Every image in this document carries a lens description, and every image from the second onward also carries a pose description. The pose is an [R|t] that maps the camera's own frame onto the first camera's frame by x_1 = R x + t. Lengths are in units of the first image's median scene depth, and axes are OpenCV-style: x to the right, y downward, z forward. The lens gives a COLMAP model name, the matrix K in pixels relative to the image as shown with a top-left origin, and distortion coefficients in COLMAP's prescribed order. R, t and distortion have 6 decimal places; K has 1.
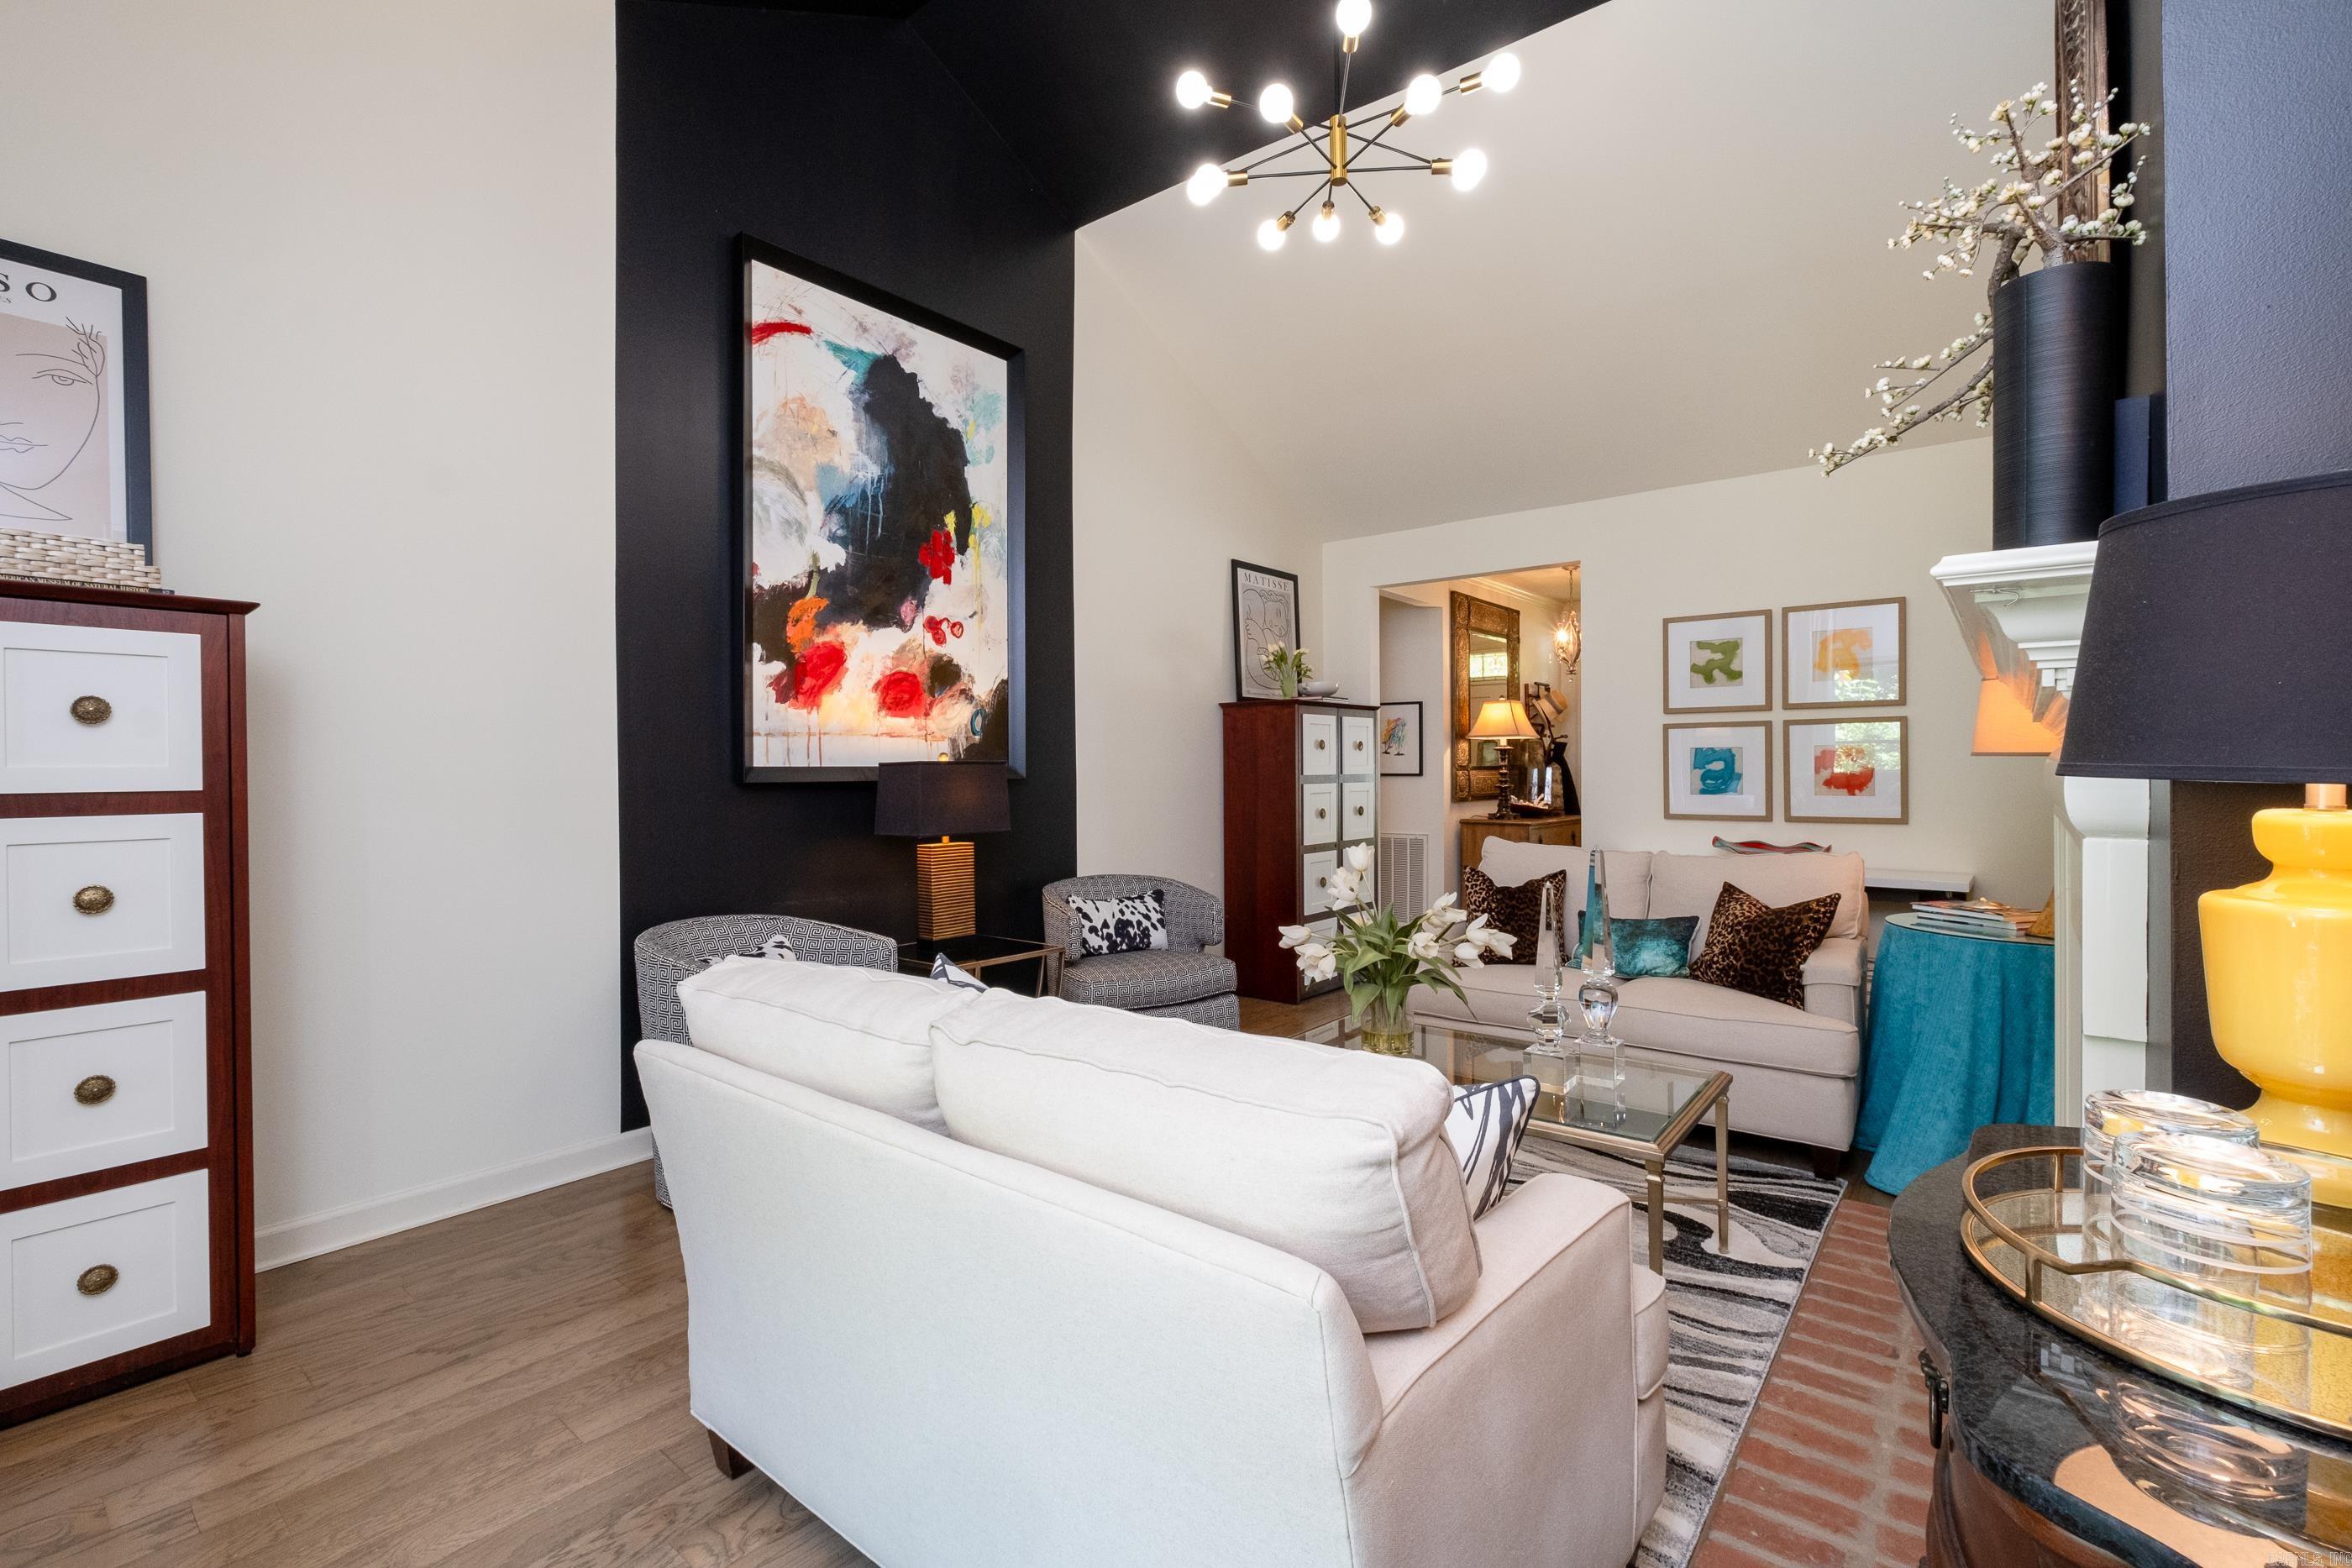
lens RADIAL K [[1034.3, 0, 1171.8], [0, 1034.3, 772.7], [0, 0, 1]] dist [-0.000480, -0.000034]
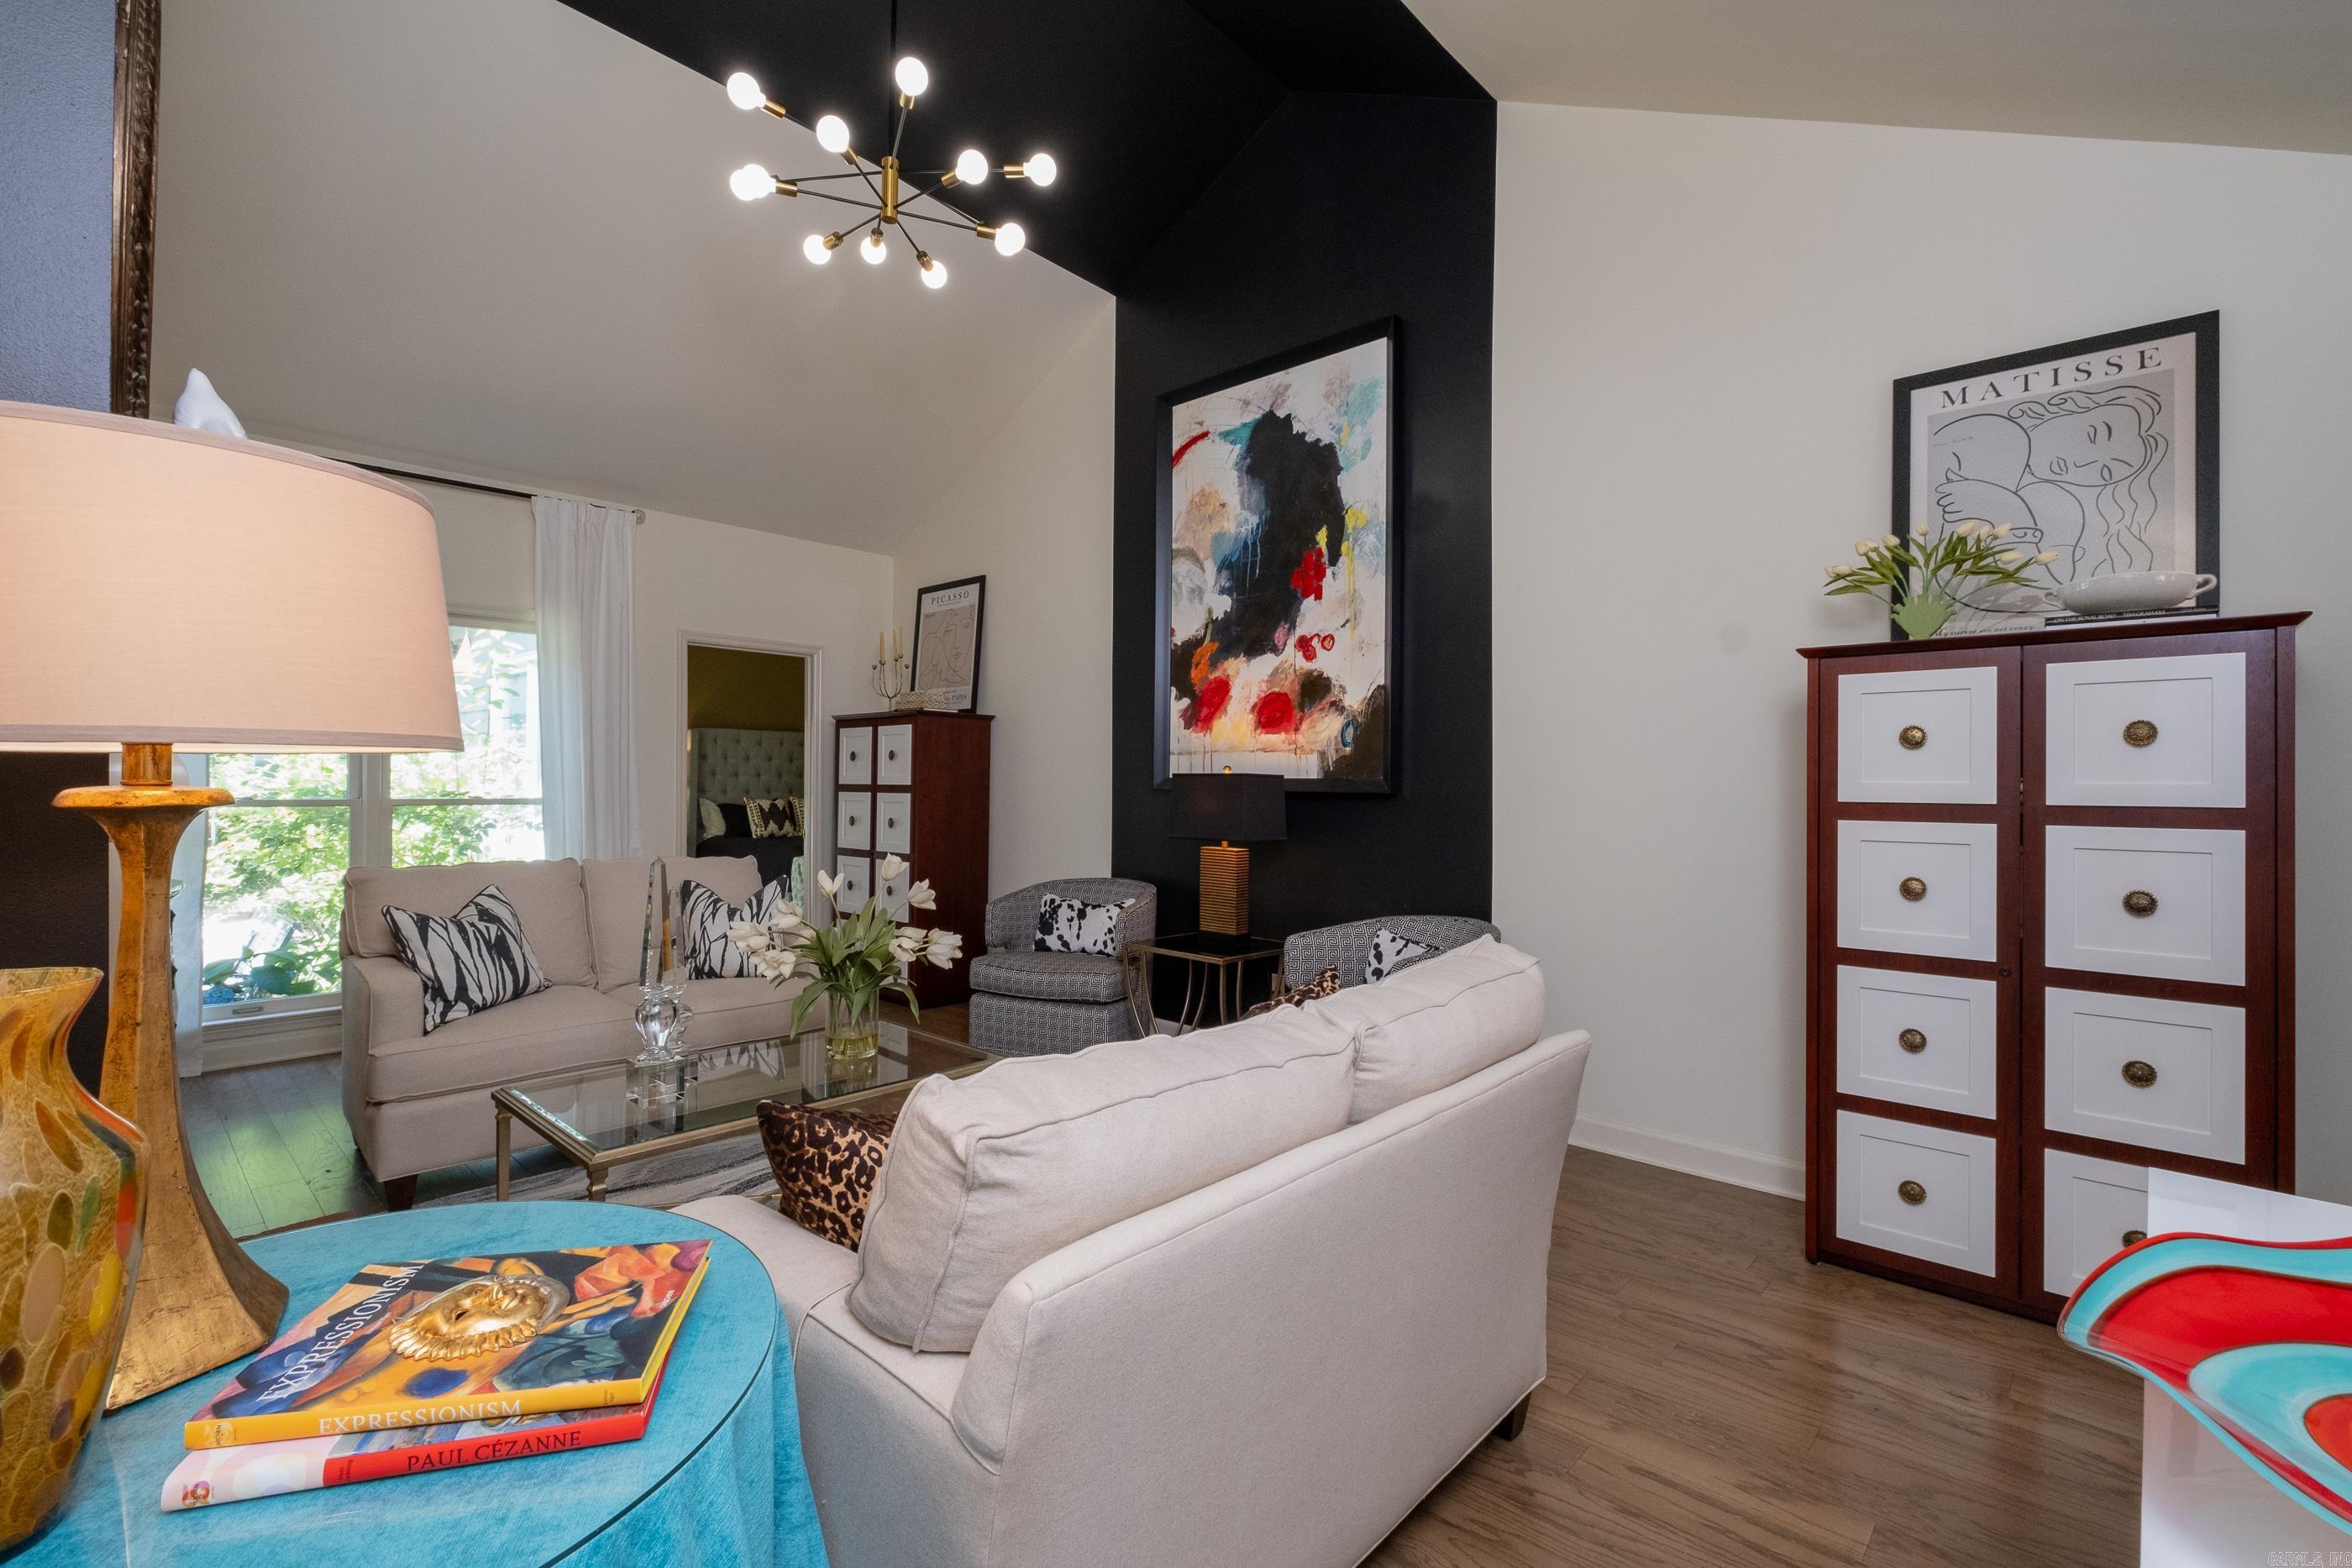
lens RADIAL K [[1030.2, 0, 1177.7], [0, 1030.2, 776.1], [0, 0, 1]] dist [-0.002682, -0.000335]
pose [[-0.060233, -0.002322, -0.998182, 0.796413], [-0.015959, 0.999872, -0.001363, -0.005266], [0.998057, 0.015848, -0.060262, 0.917522]]
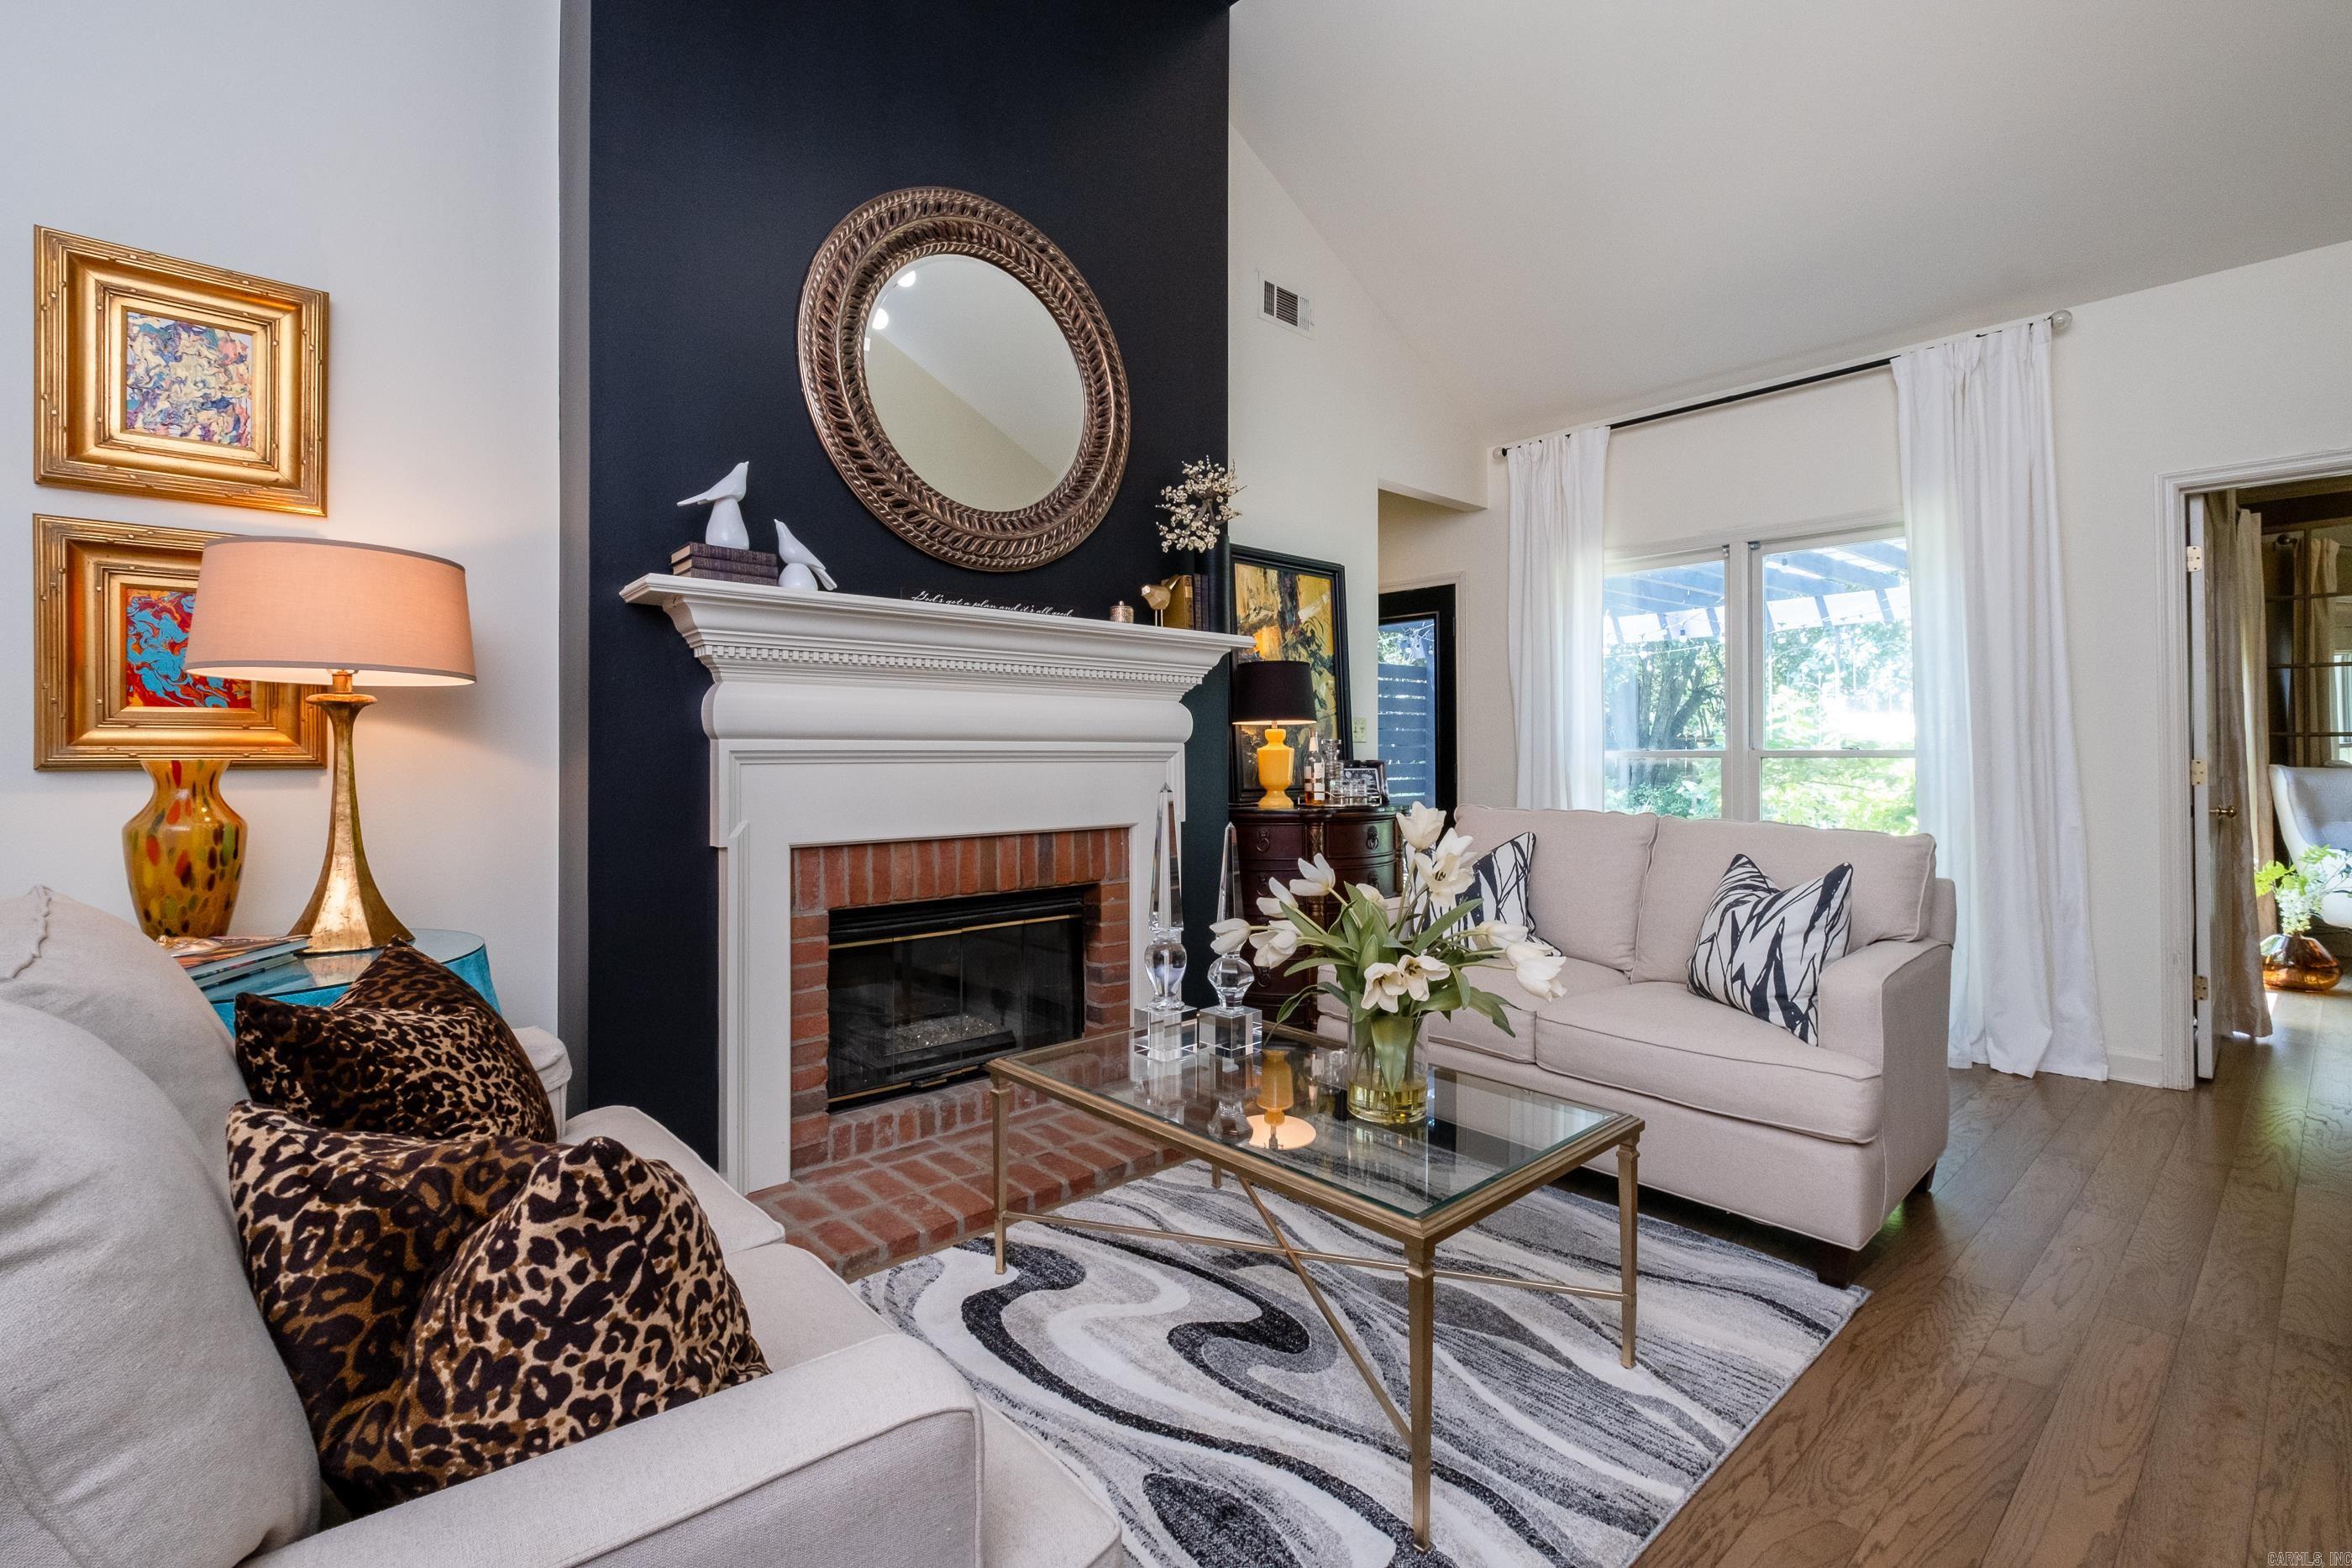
lens RADIAL K [[1061.6, 0, 1193.0], [0, 1061.6, 746.1], [0, 0, 1]] dist [-0.002920, -0.000755]
pose [[-0.990348, 0.007569, 0.138398, 0.154060], [0.007237, 0.999970, -0.002905, 0.024442], [-0.138416, -0.001875, -0.990372, 1.119297]]
